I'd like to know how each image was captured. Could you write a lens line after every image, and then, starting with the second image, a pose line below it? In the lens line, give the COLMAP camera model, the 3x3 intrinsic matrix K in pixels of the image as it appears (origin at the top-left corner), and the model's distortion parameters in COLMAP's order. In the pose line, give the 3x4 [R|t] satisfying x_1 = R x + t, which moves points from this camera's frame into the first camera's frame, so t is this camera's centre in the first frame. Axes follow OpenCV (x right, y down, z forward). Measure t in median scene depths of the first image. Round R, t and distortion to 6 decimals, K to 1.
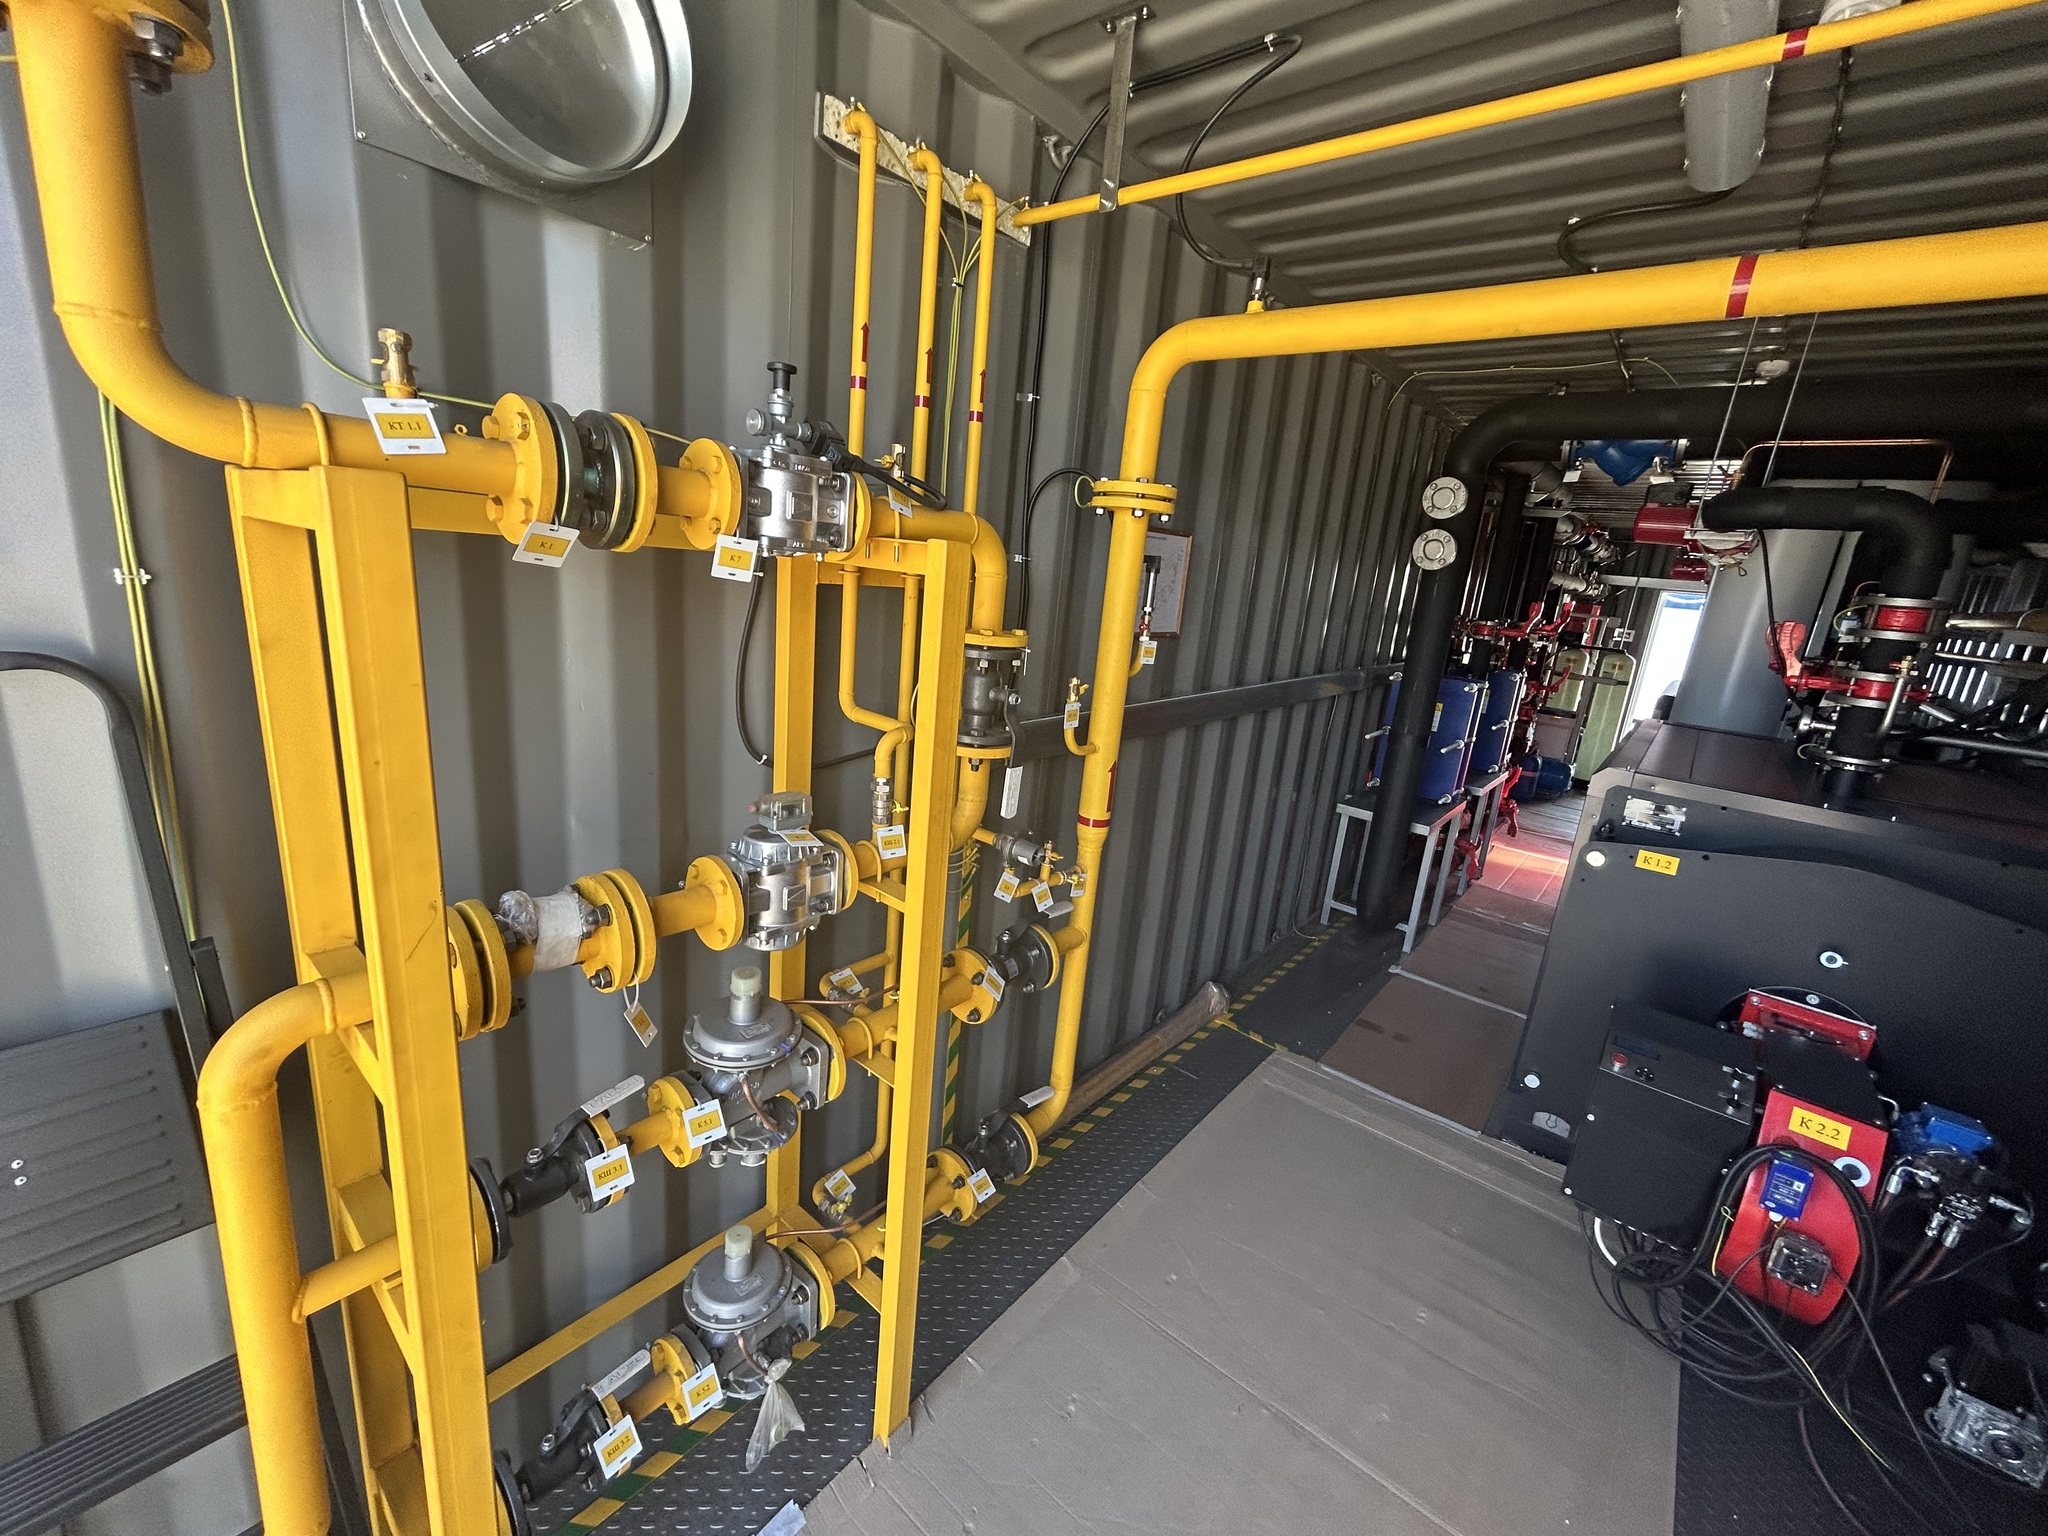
lens RADIAL K [[820.3, 0, 1022.5], [0, 820.3, 762.9], [0, 0, 1]] dist [0.000124, 0.000523]
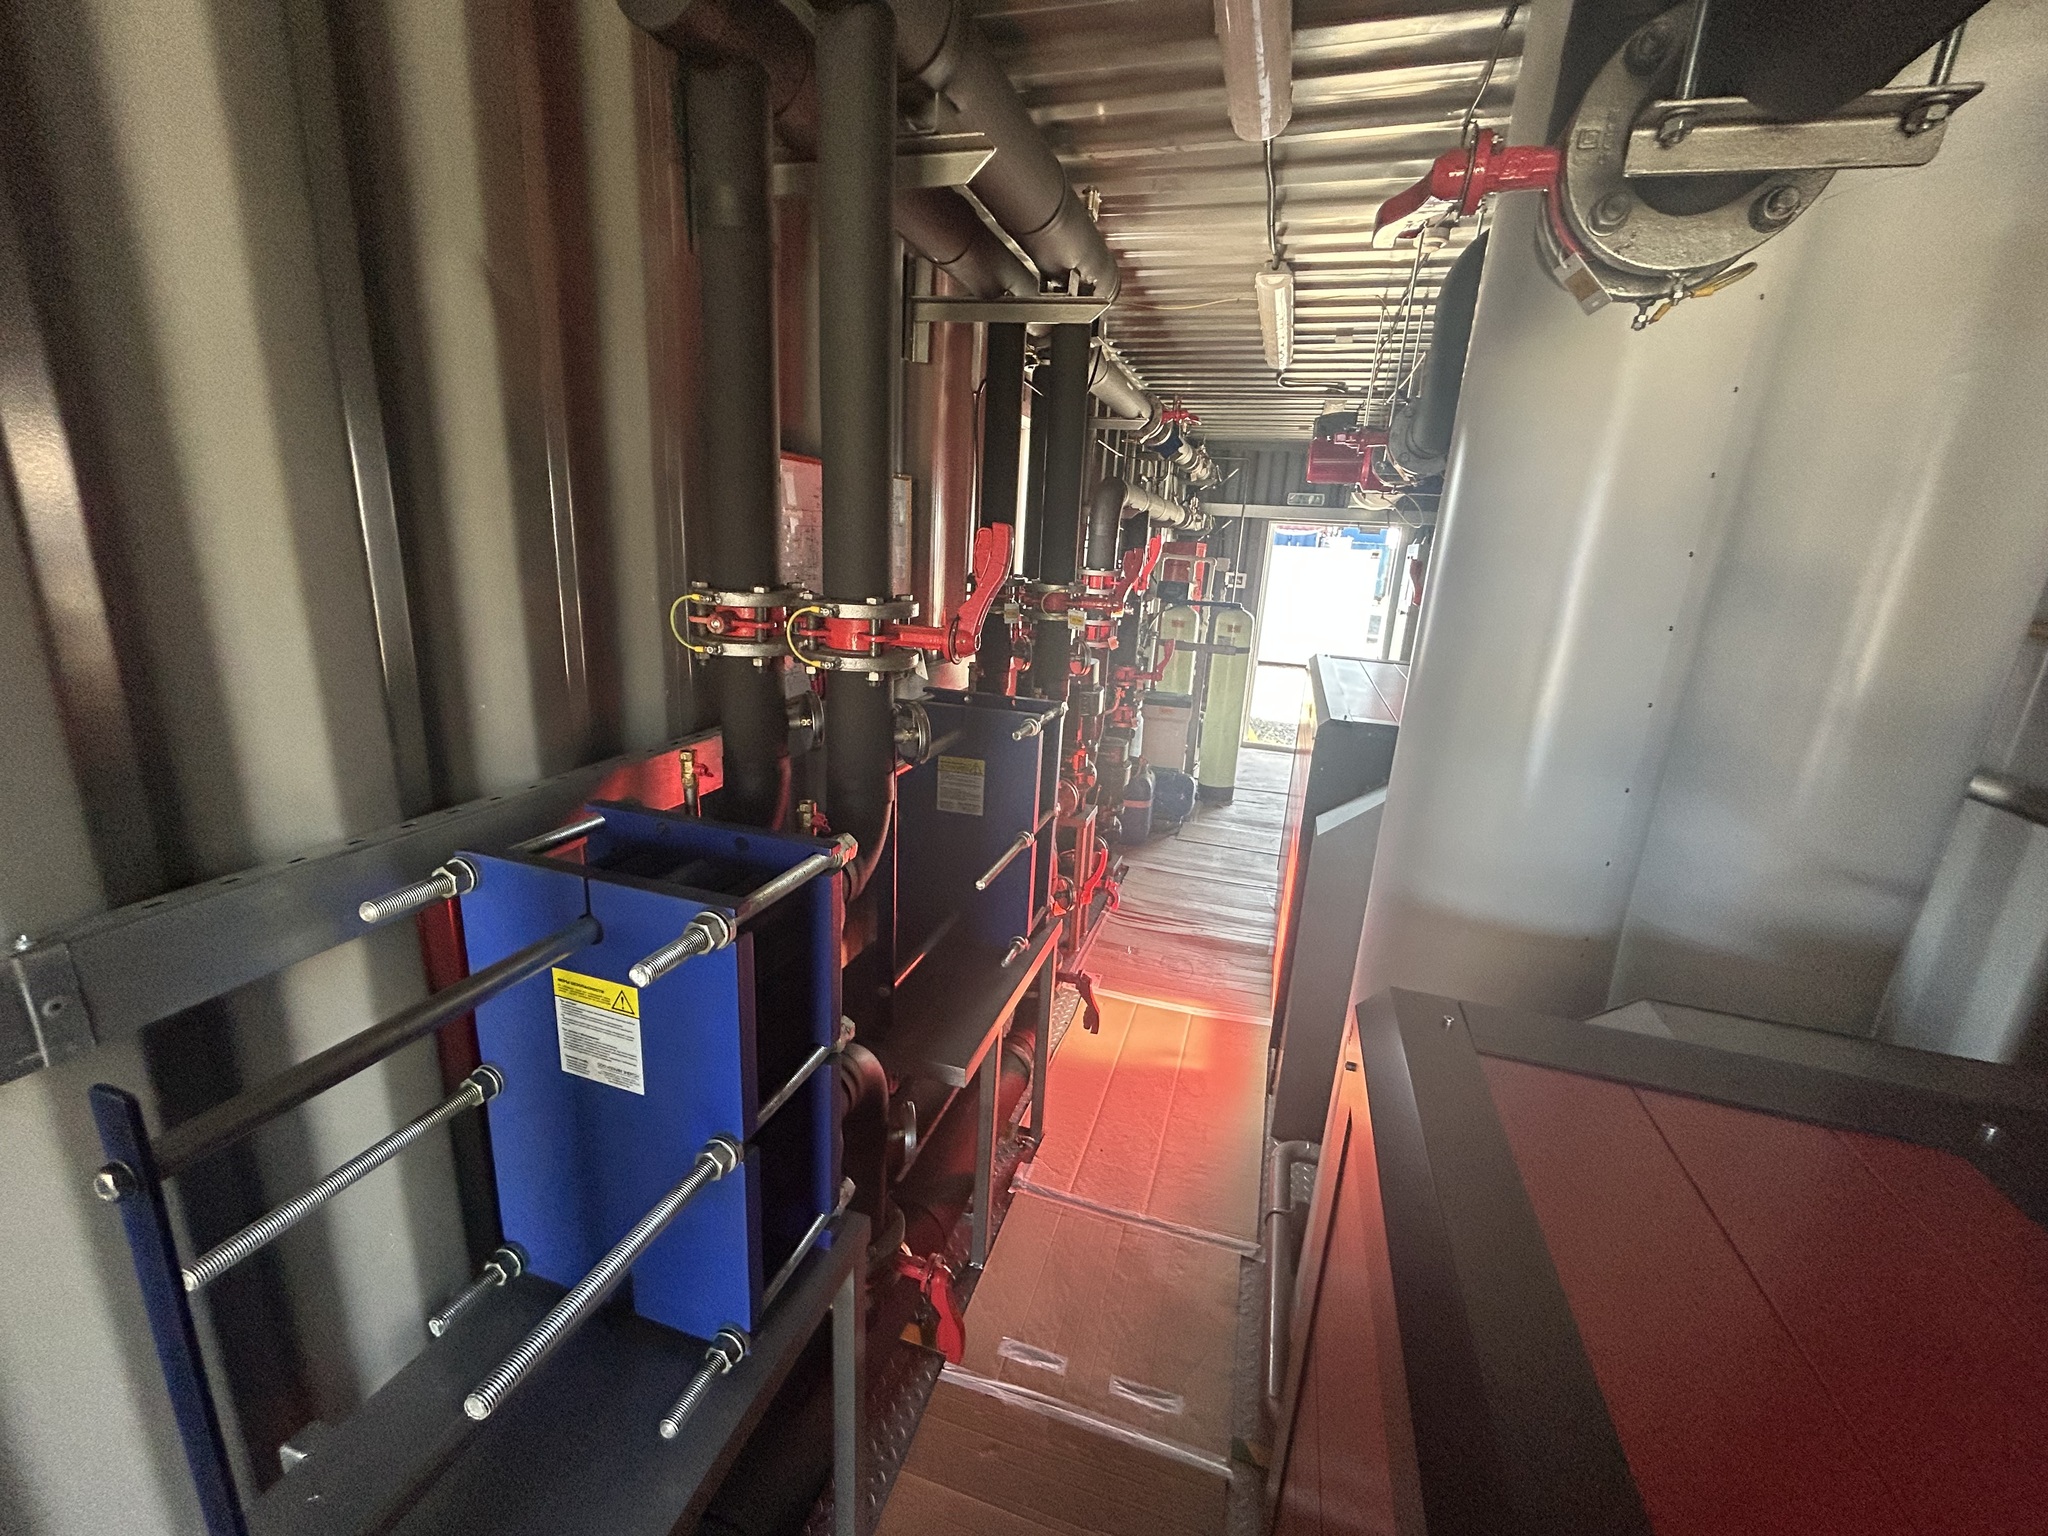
lens RADIAL K [[826.6, 0, 1024.0], [0, 826.6, 763.9], [0, 0, 1]] dist [-0.000826, 0.000106]
pose [[0.924317, -0.138728, 0.355517, 0.612020], [0.121650, 0.990097, 0.070069, -0.156589], [-0.361717, -0.021517, 0.932040, 0.846596]]
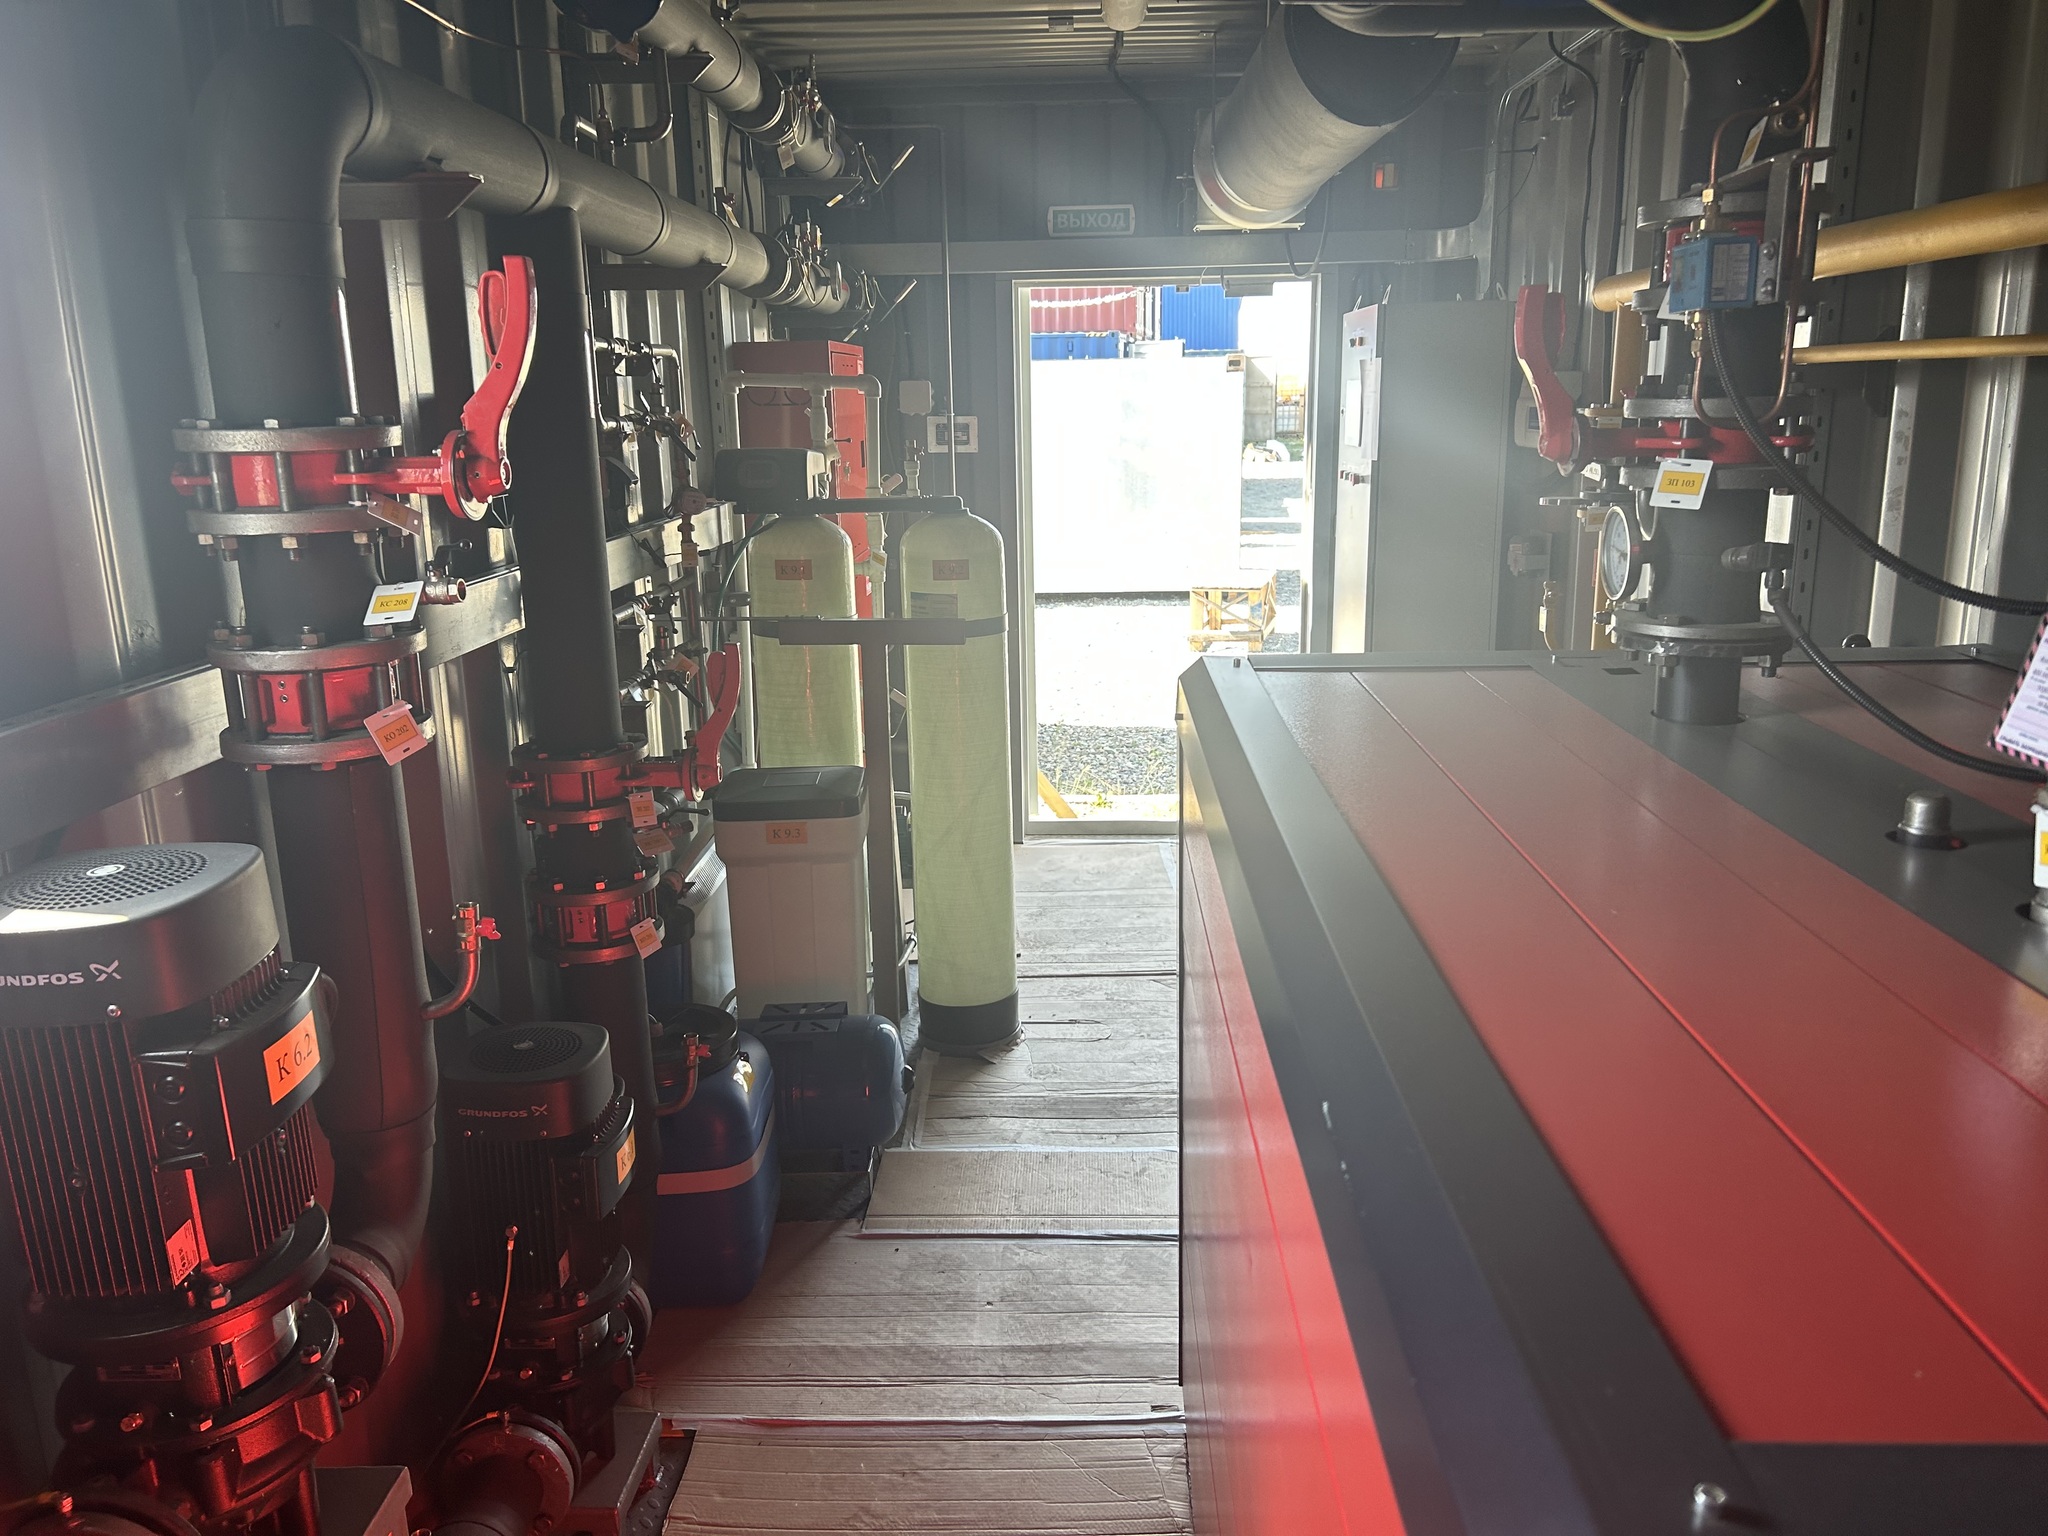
lens RADIAL K [[1543.4, 0, 1025.2], [0, 1543.4, 780.2], [0, 0, 1]] dist [0.077859, -0.104143]
pose [[0.782359, -0.254487, 0.568464, 0.976169], [0.239175, 0.965492, 0.103058, -0.208915], [-0.575074, 0.055334, 0.816228, 1.289330]]
